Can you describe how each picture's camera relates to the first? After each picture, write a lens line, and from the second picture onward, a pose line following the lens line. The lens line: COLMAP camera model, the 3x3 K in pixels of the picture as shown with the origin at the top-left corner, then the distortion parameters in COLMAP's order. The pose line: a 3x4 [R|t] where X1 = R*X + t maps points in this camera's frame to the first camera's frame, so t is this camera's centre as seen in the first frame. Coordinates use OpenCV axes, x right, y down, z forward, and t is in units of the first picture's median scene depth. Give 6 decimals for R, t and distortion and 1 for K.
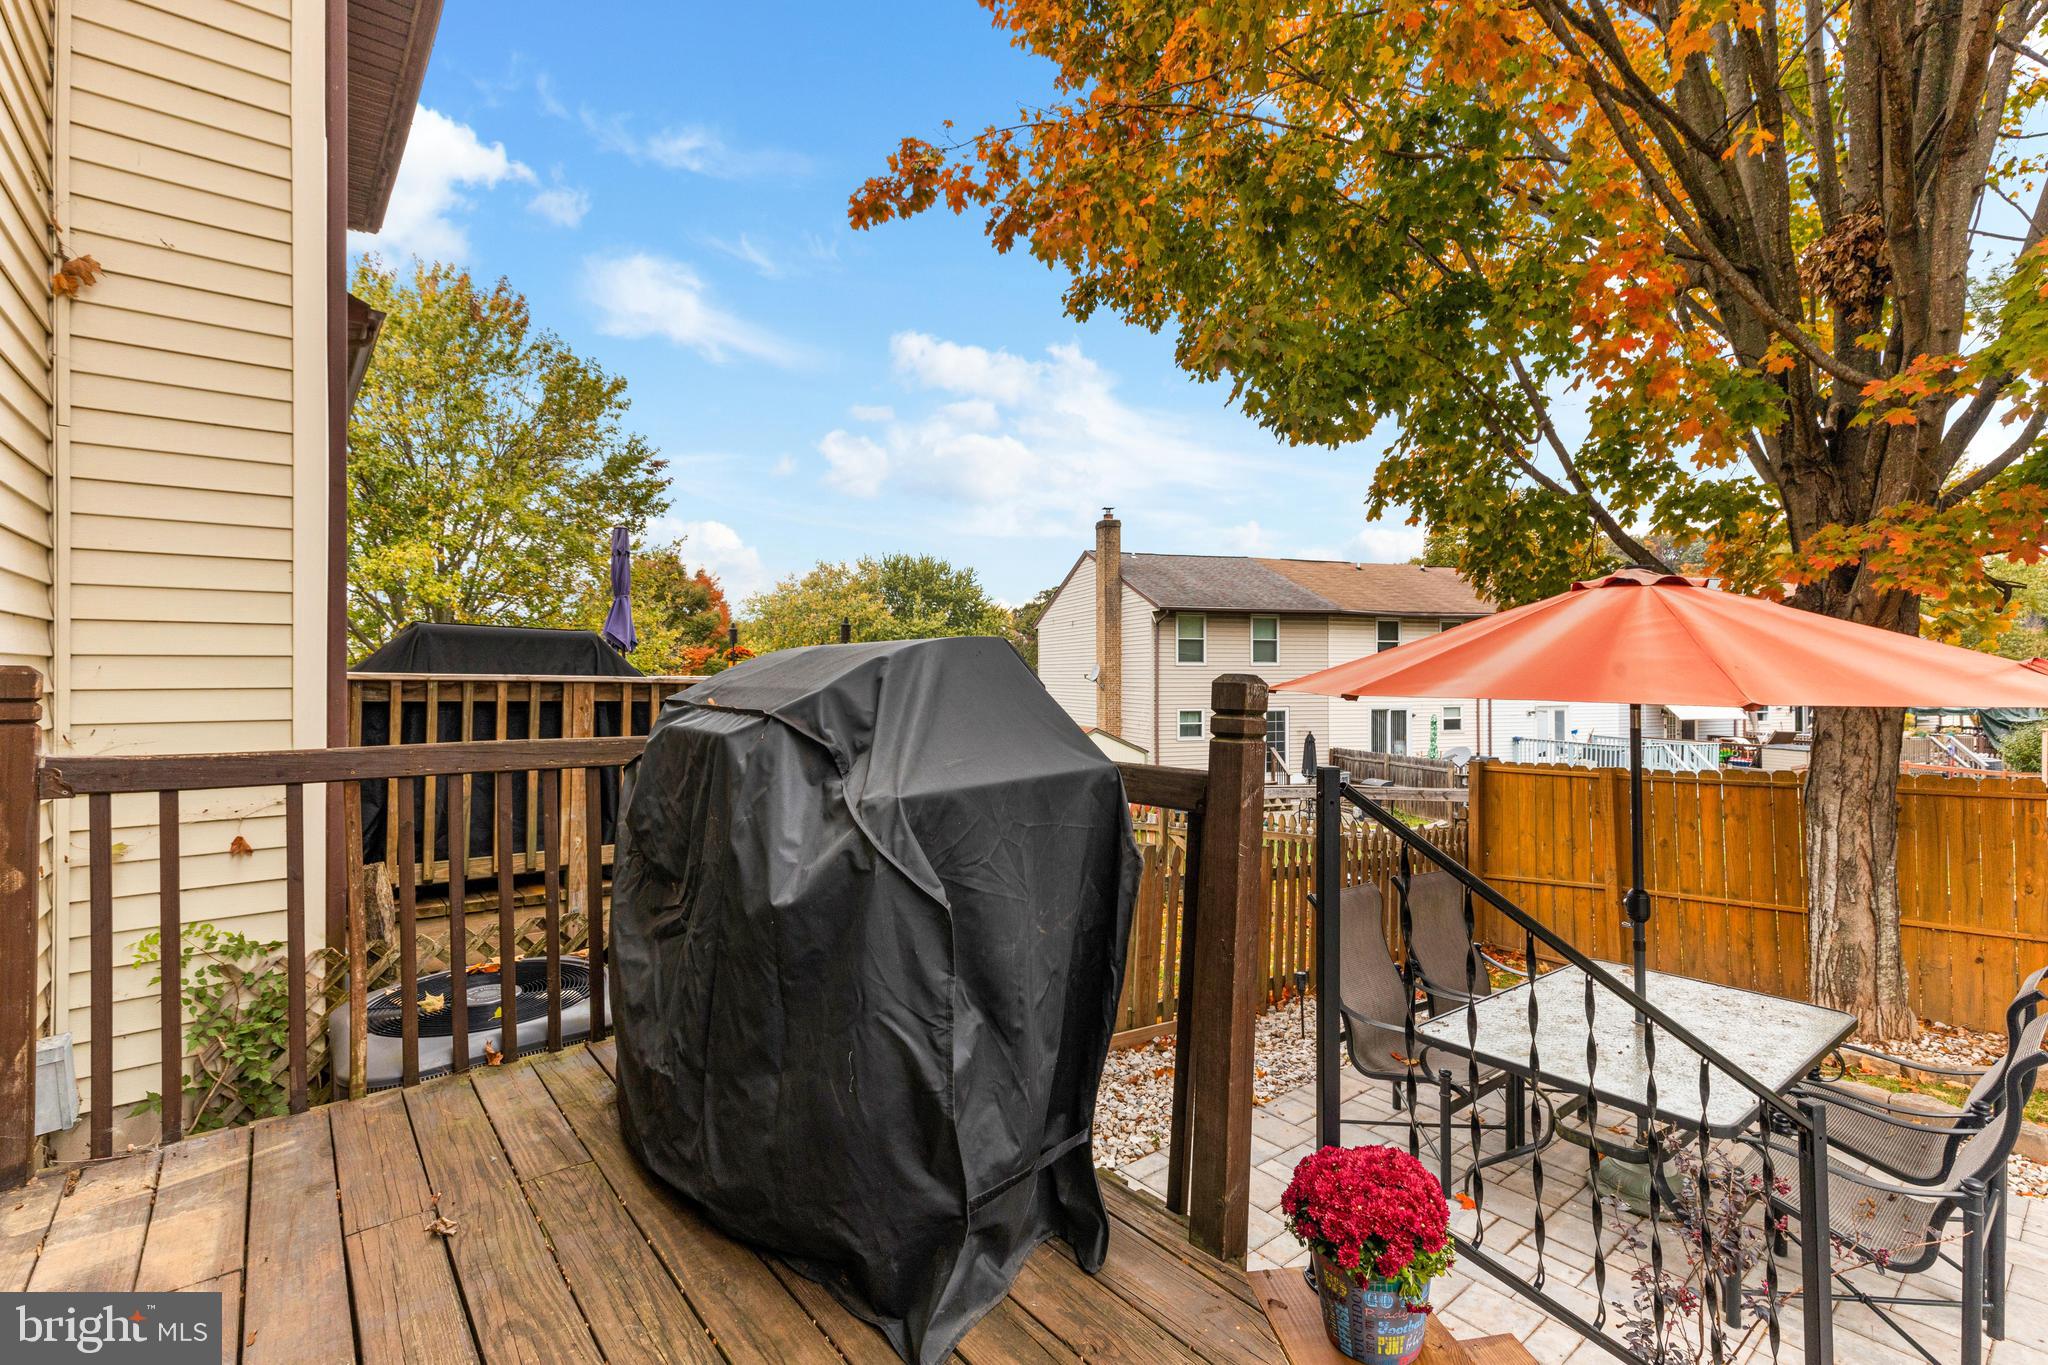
lens RADIAL K [[903.5, 0, 1020.8], [0, 903.5, 658.9], [0, 0, 1]] dist [-0.011412, -0.000045]
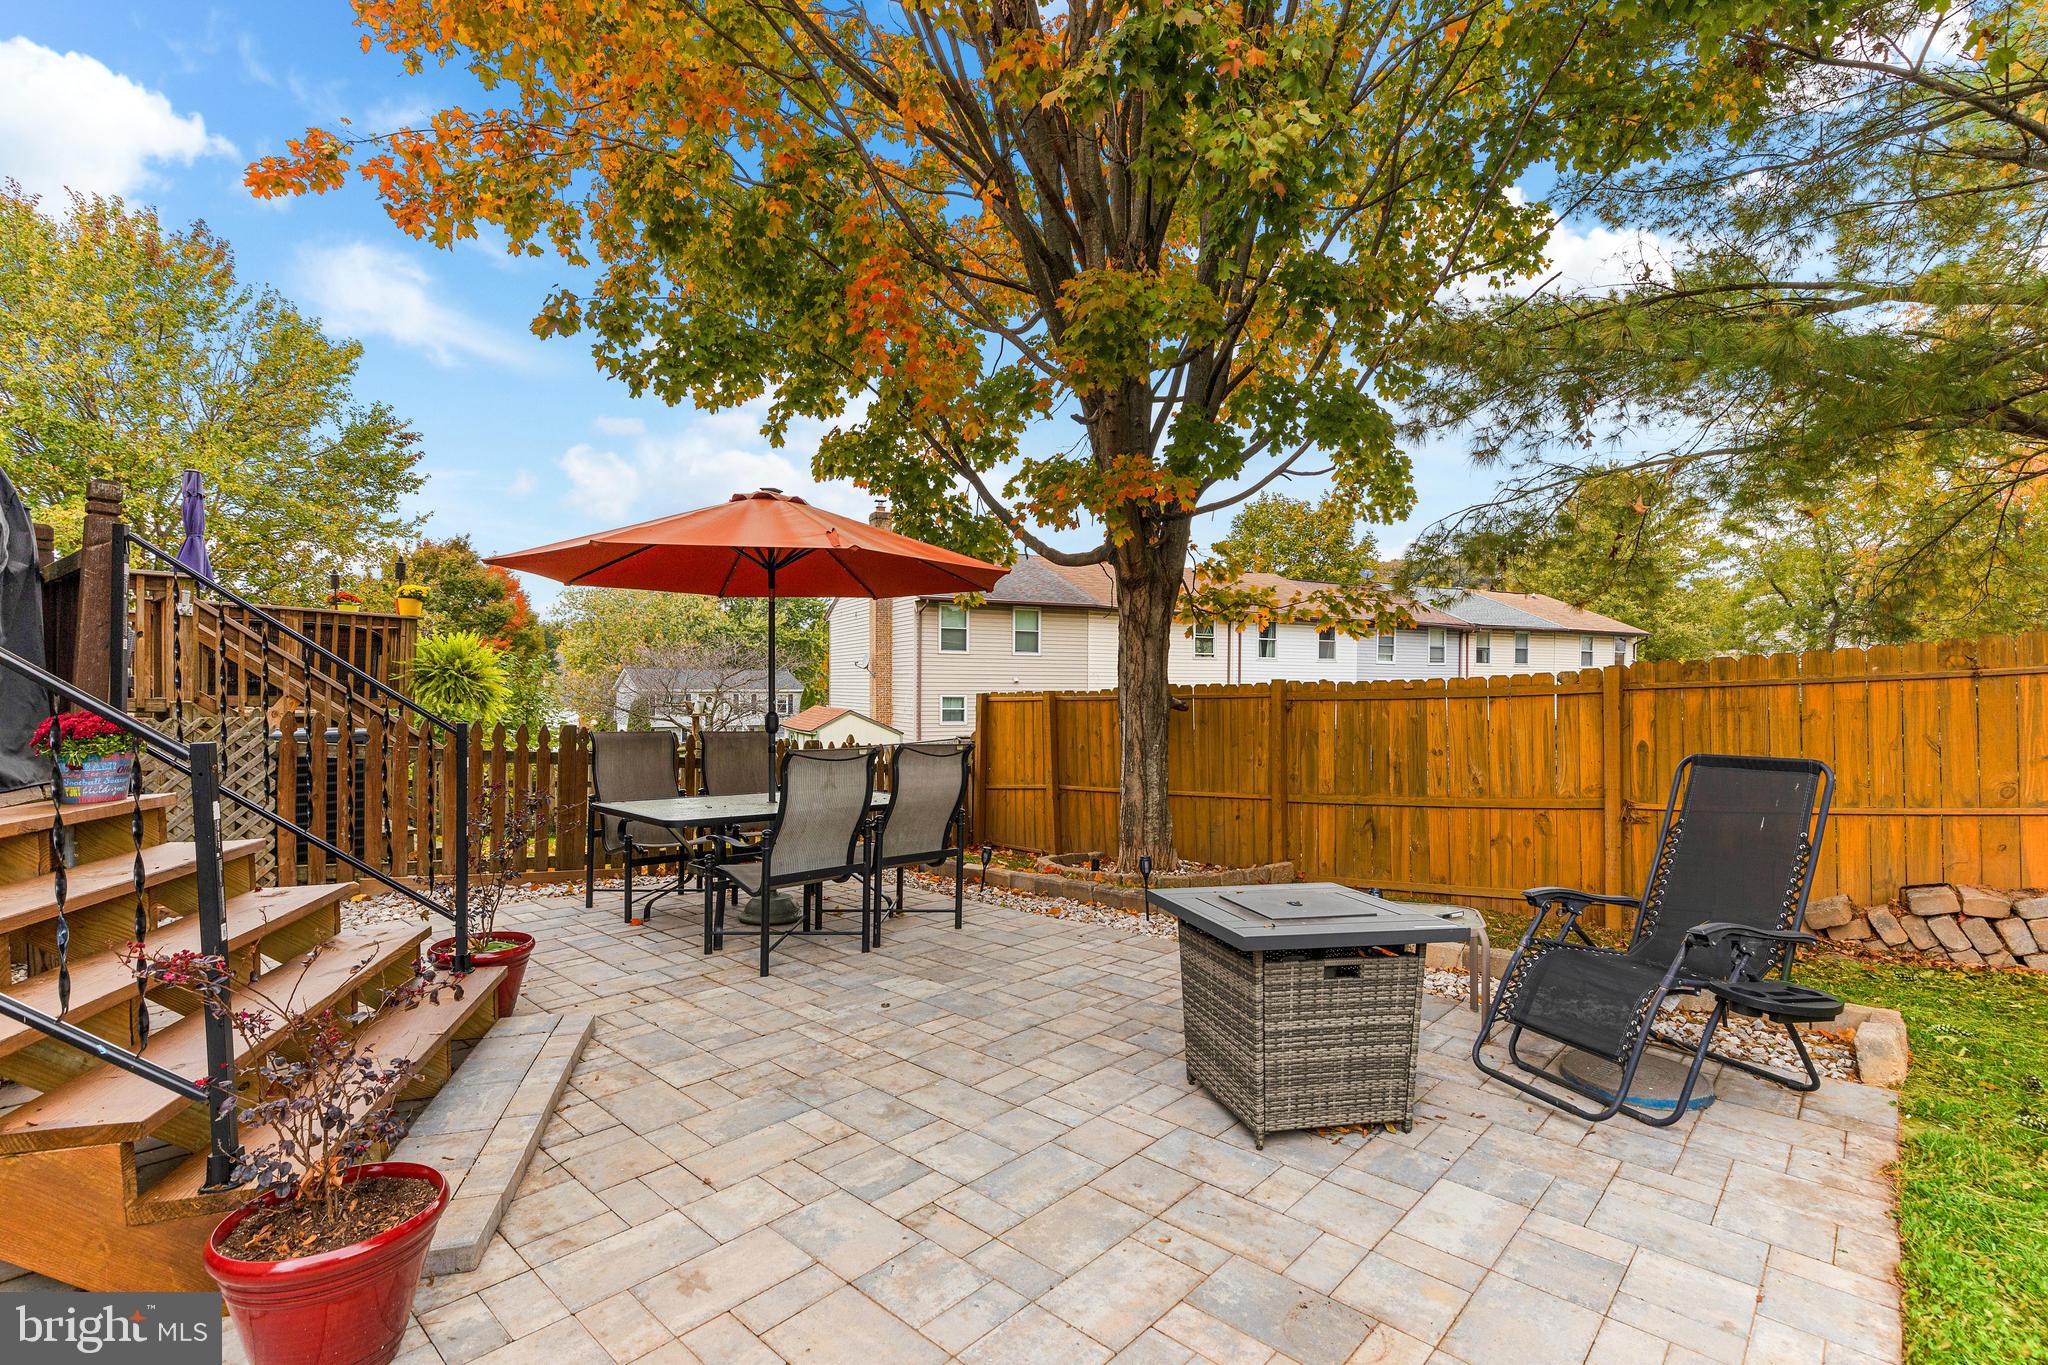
lens RADIAL K [[903.5, 0, 1008.4], [0, 903.5, 725.1], [0, 0, 1]] dist [-0.011412, -0.000045]
pose [[0.988422, 0.000125, 0.151732, 0.093463], [-0.010443, 0.997685, 0.067204, 0.019297], [-0.151372, -0.068011, 0.986134, -0.056143]]
